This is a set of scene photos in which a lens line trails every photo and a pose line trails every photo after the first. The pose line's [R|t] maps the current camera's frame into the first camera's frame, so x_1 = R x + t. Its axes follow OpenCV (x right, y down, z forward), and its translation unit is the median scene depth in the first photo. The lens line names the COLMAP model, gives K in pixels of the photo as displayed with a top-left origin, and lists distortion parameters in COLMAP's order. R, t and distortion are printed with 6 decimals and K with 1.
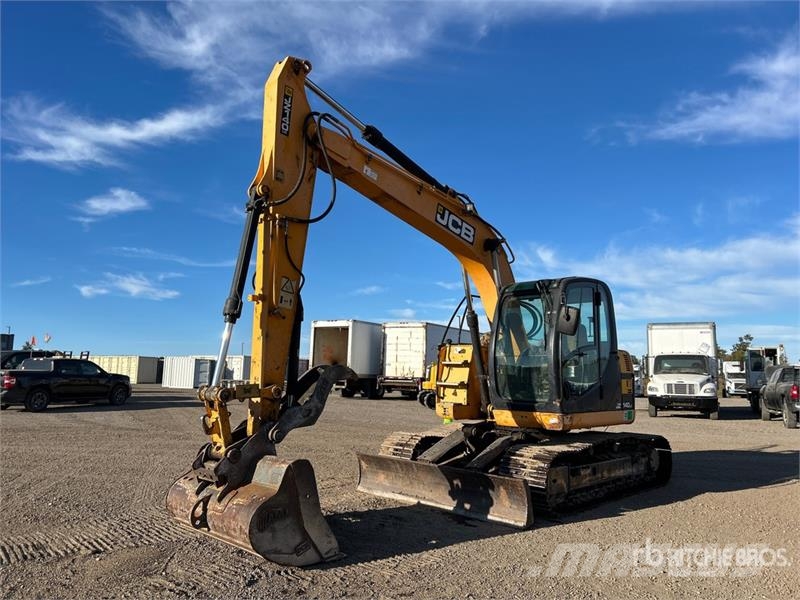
lens RADIAL K [[604.7, 0, 416.3], [0, 604.7, 288.7], [0, 0, 1]] dist [0.061917, -0.070637]
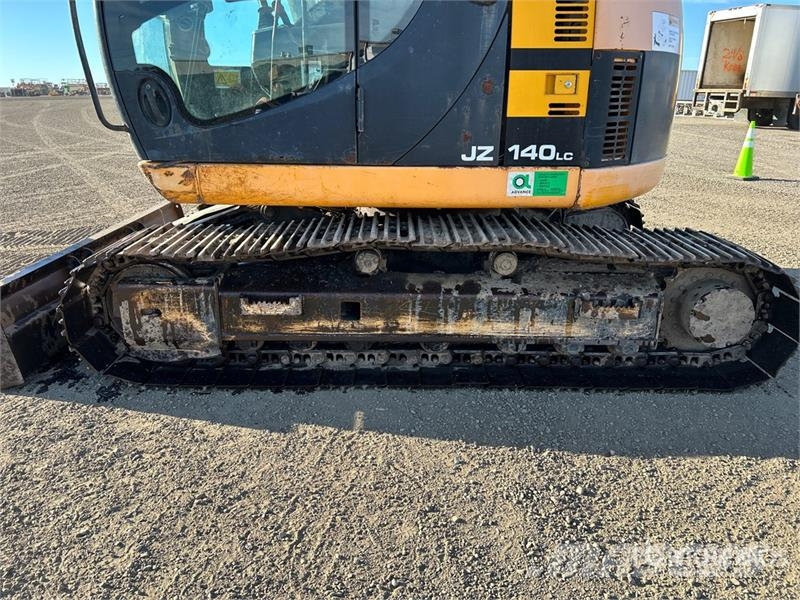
lens RADIAL K [[604.7, 0, 407.4], [0, 604.7, 305.3], [0, 0, 1]] dist [0.061917, -0.070637]
pose [[0.673173, 0.233208, -0.701749, 0.563364], [0.106957, 0.908286, 0.404447, 0.129231], [0.731709, -0.347320, 0.586490, 0.751973]]
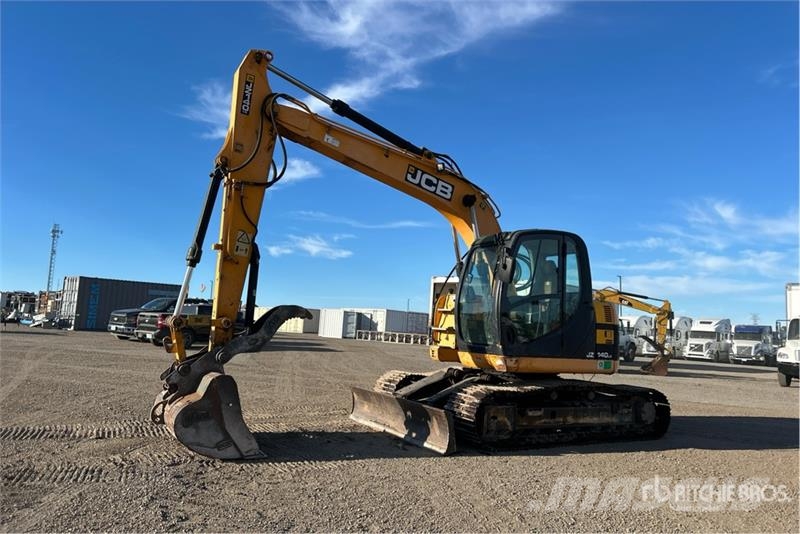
lens RADIAL K [[604.1, 0, 424.0], [0, 604.1, 248.2], [0, 0, 1]] dist [0.061807, -0.057865]
pose [[0.962886, -0.002293, -0.269899, 0.336107], [0.001975, 0.999997, -0.001450, 0.013867], [0.269902, 0.000863, 0.962888, -0.059493]]
